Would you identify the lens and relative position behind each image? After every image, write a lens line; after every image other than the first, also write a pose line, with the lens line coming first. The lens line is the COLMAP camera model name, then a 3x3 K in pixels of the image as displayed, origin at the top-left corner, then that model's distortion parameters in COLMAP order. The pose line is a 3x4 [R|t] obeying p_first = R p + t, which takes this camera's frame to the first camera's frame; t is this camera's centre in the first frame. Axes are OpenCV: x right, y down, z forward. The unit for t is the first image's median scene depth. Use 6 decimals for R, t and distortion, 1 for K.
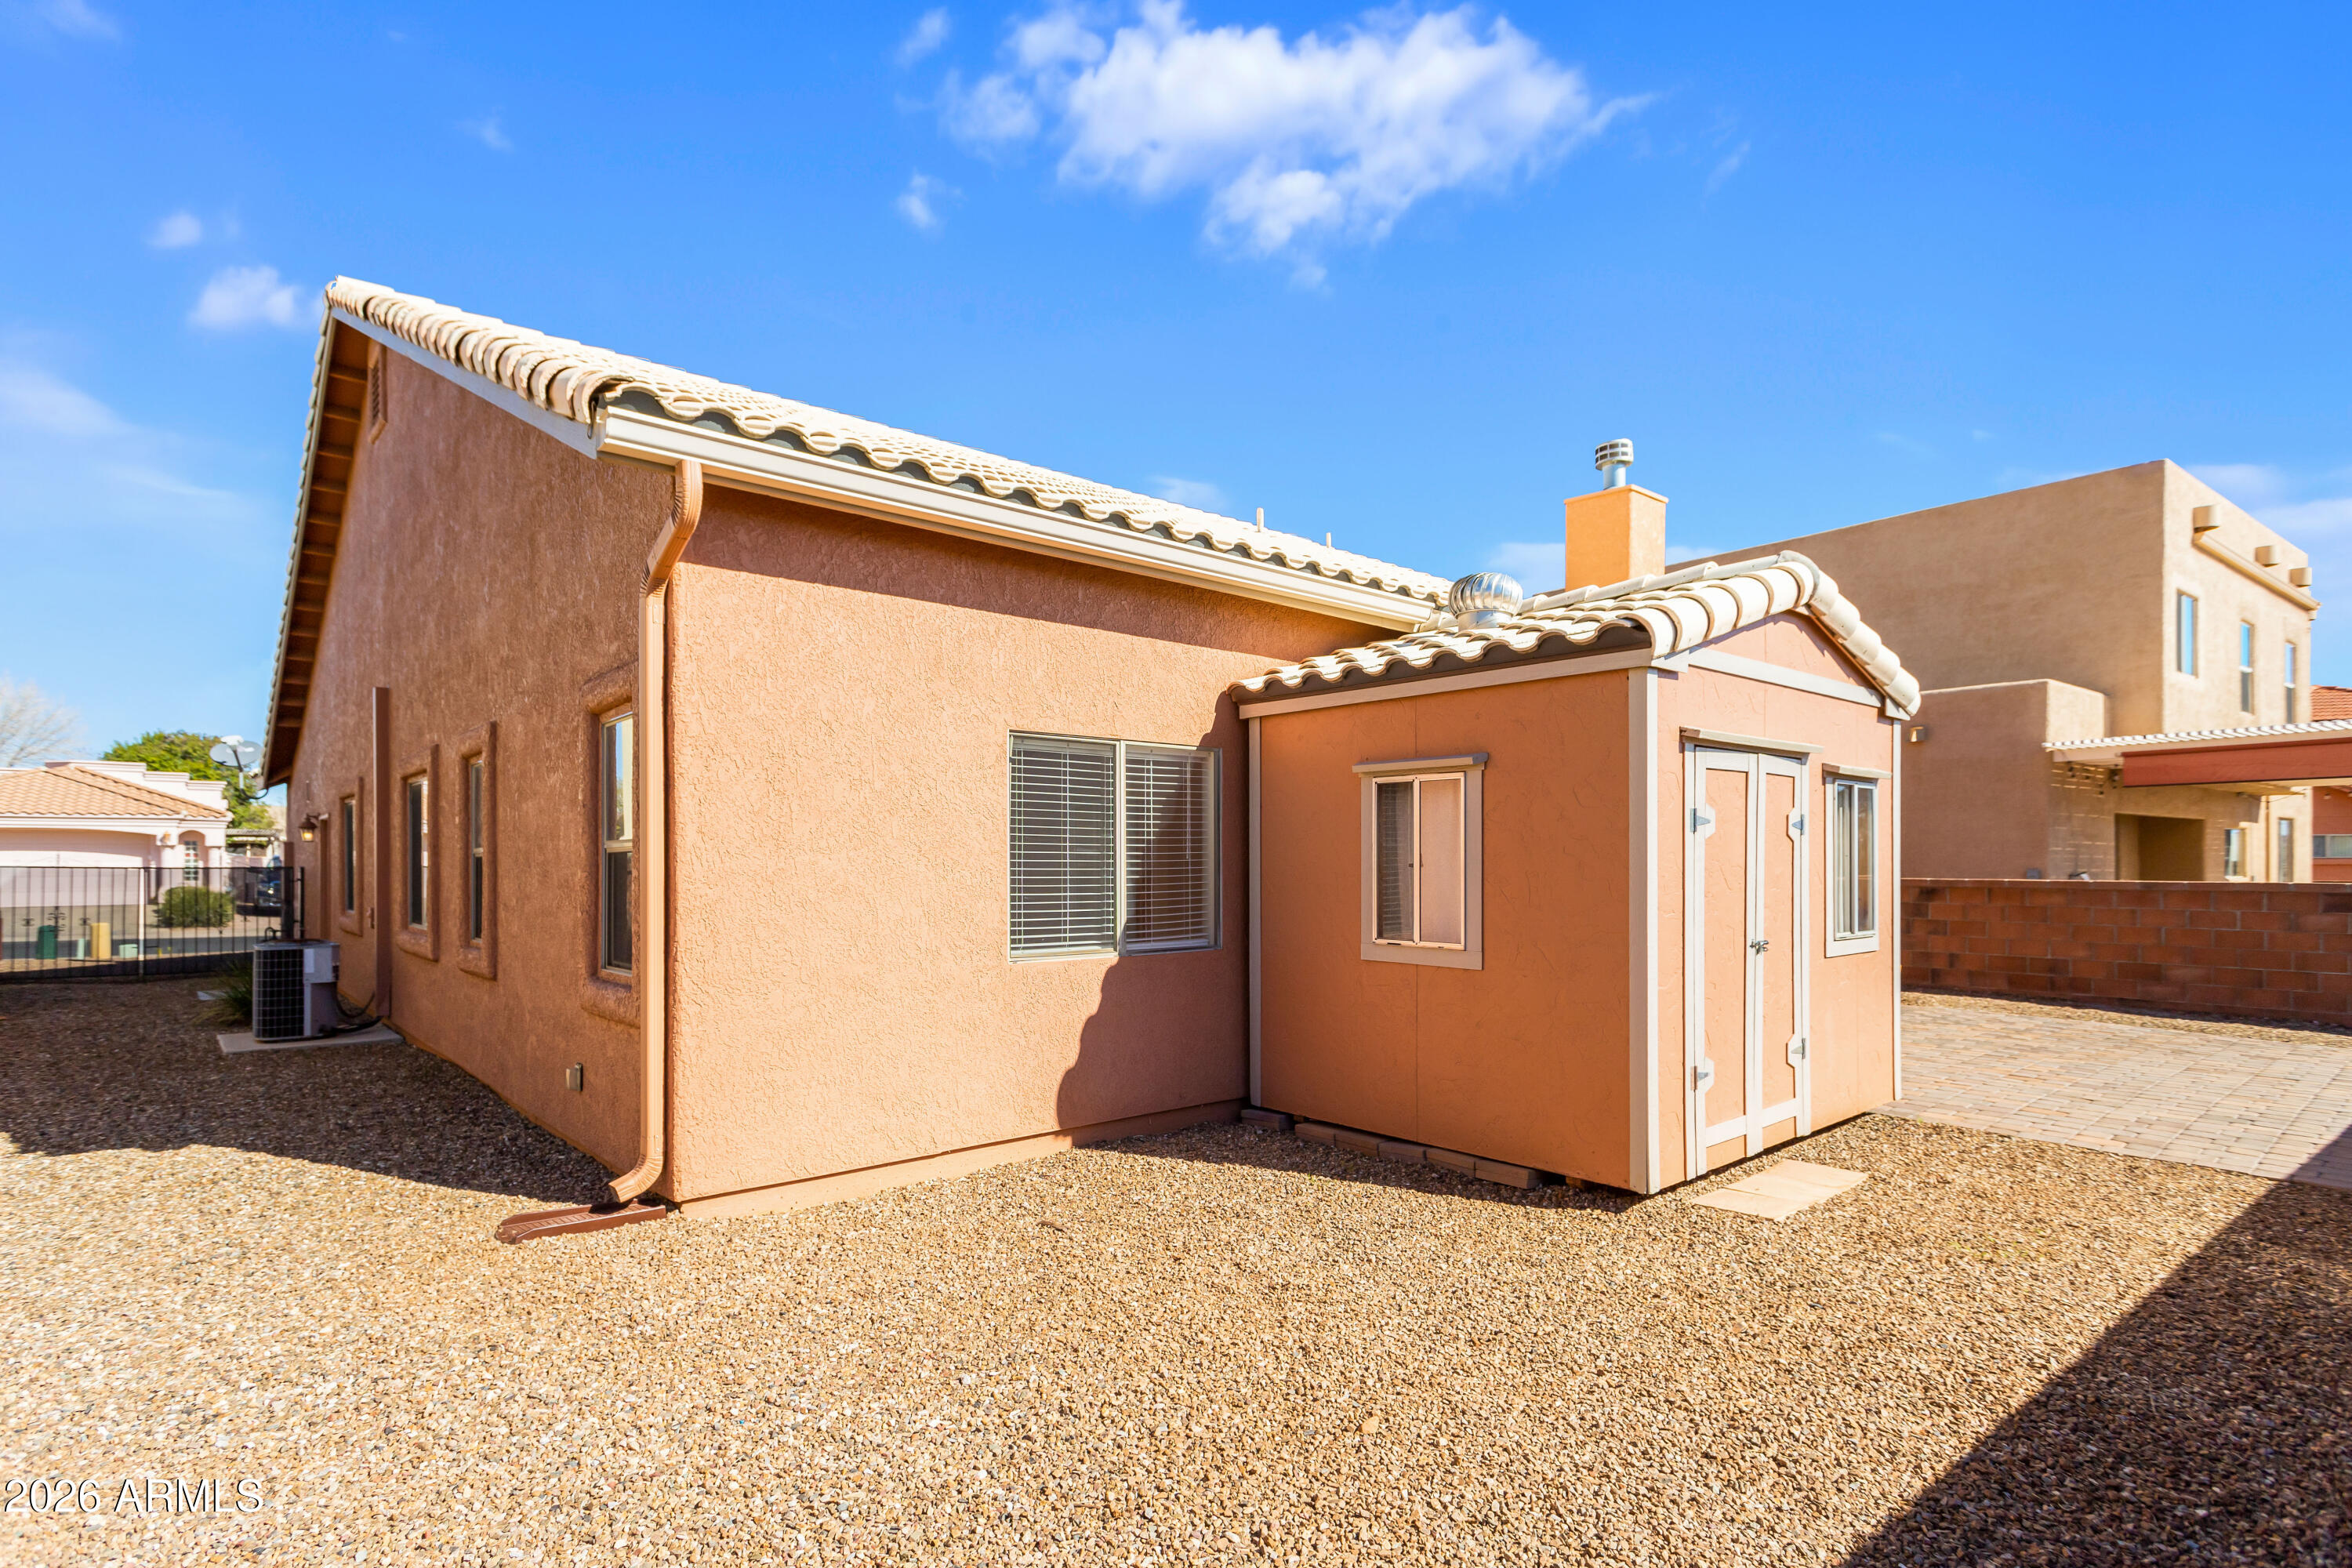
lens RADIAL K [[1154.5, 0, 1178.3], [0, 1154.5, 865.3], [0, 0, 1]] dist [0.002675, 0.000341]
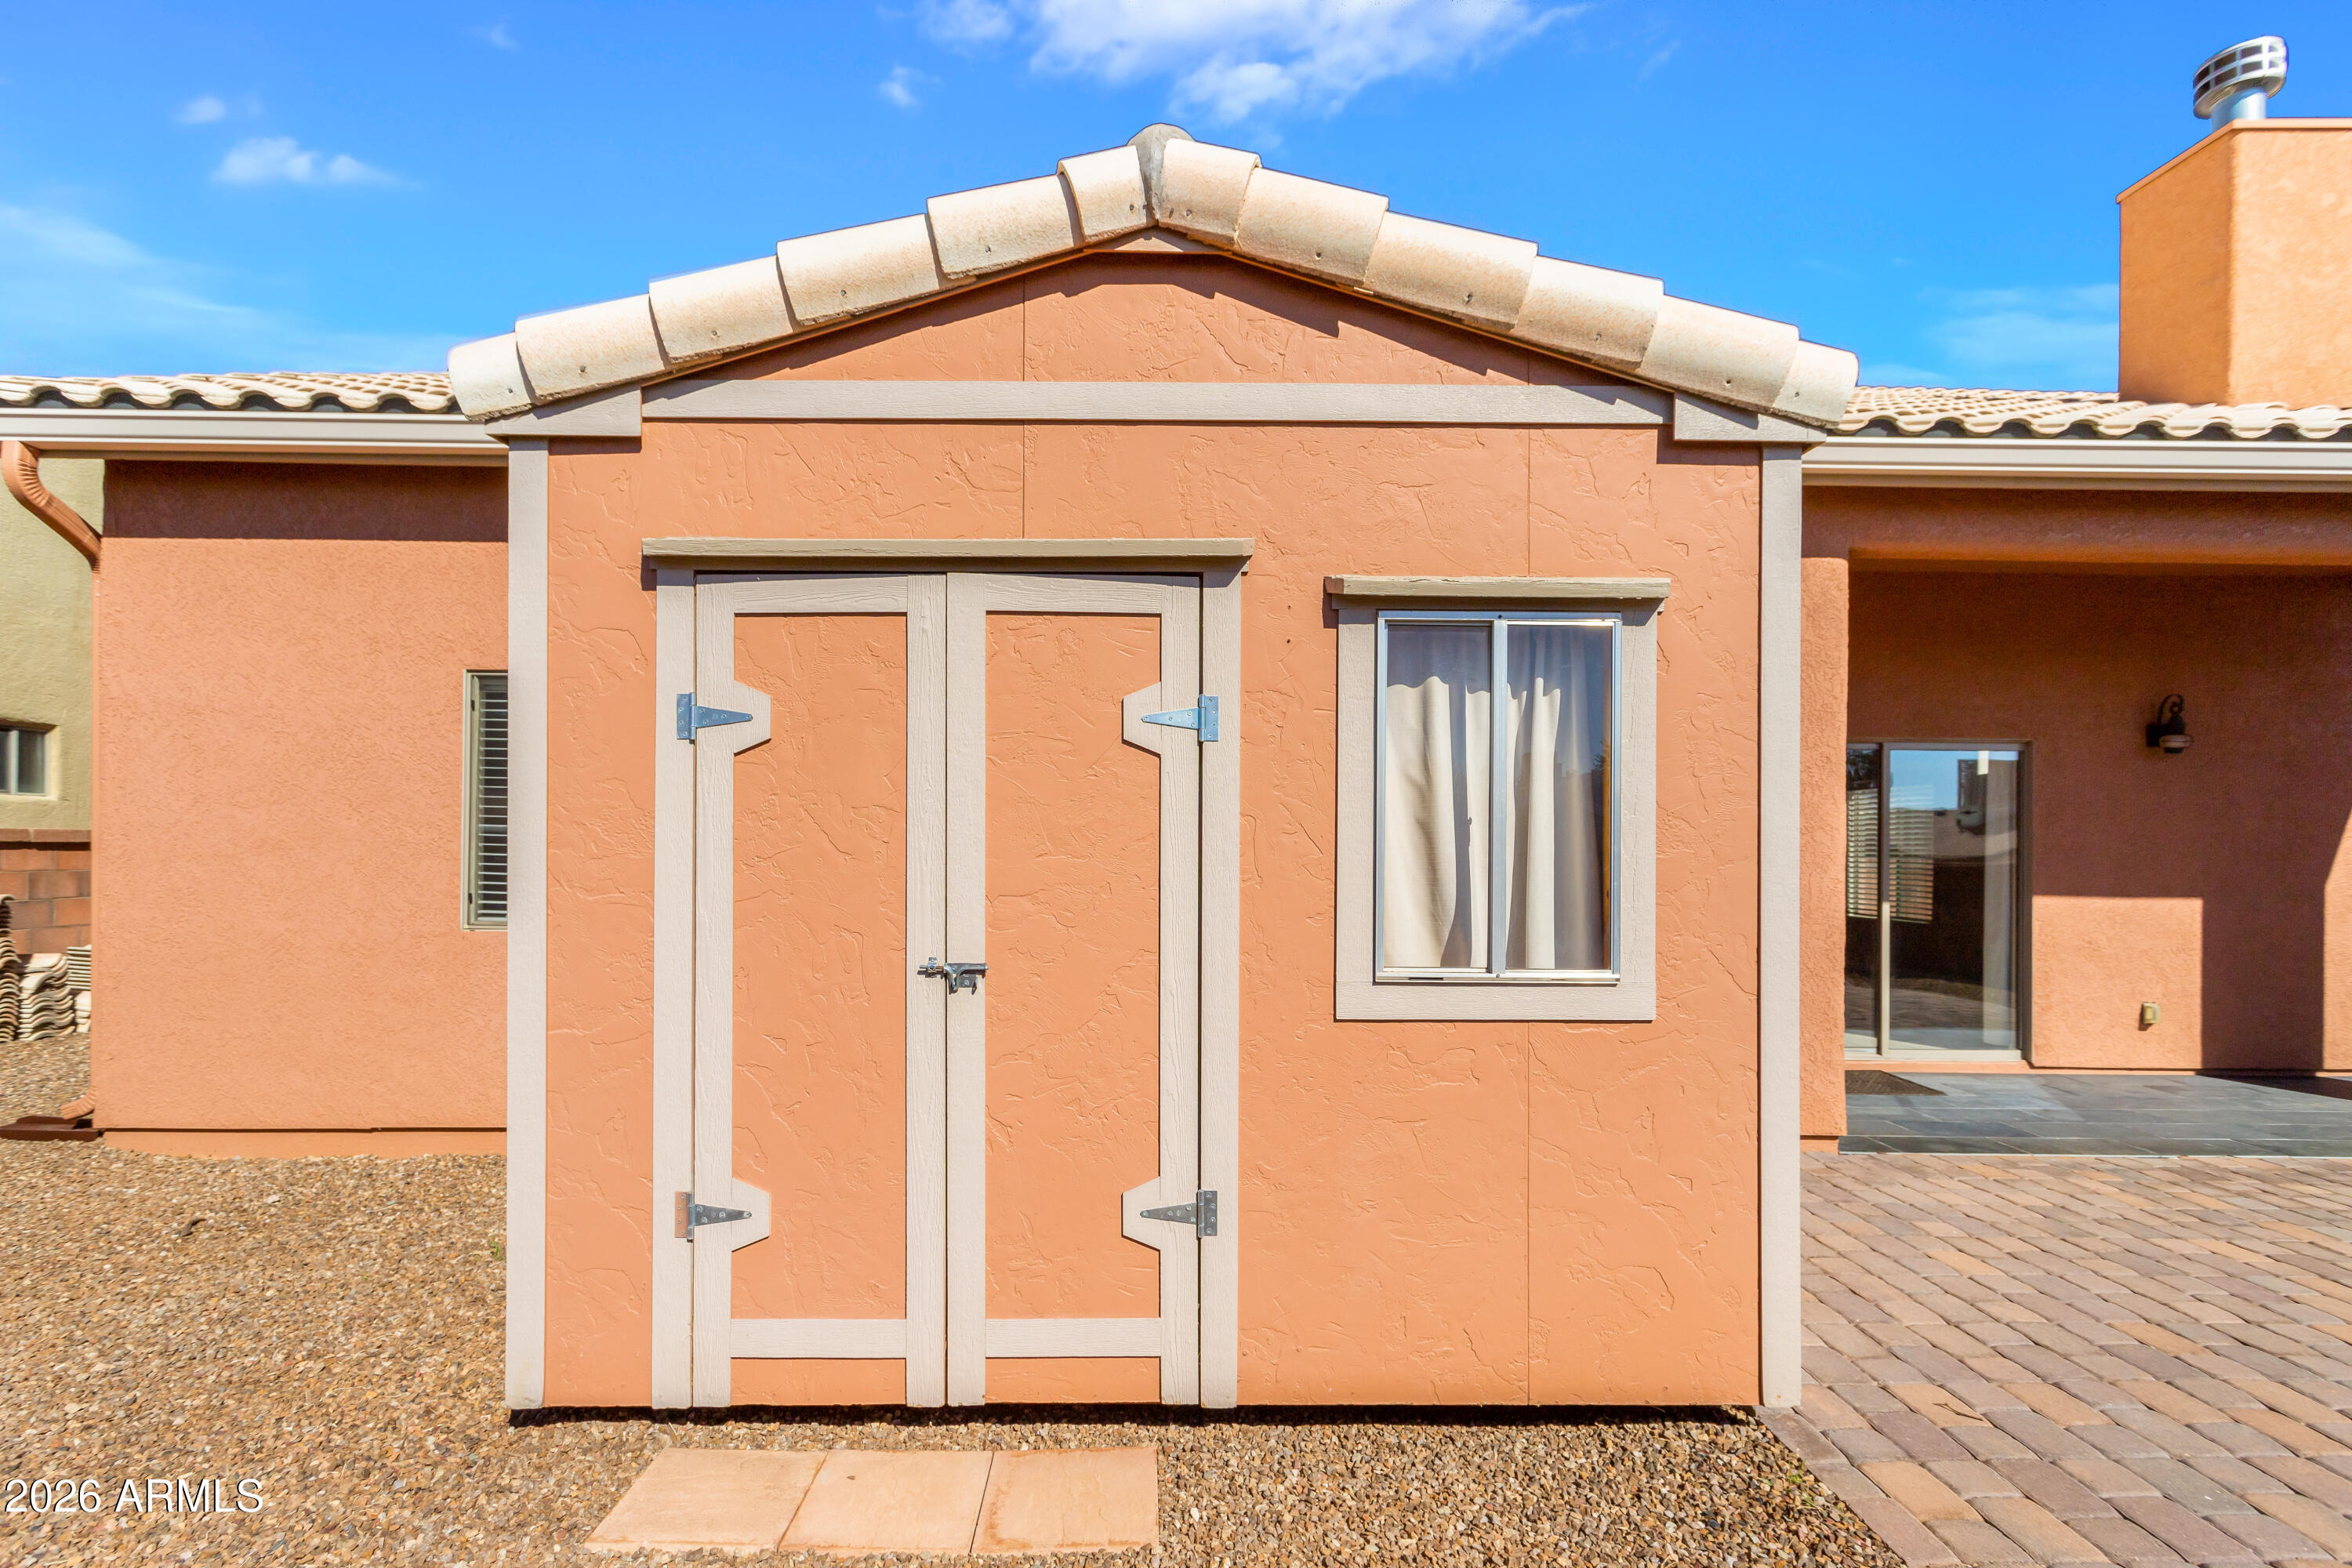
lens RADIAL K [[1144.6, 0, 1172.9], [0, 1144.6, 843.6], [0, 0, 1]] dist [0.001132, 0.010067]
pose [[0.769507, 0.003378, -0.638629, 0.818860], [-0.007890, 0.999960, -0.004218, 0.016088], [0.638590, 0.008284, 0.769503, 0.645696]]
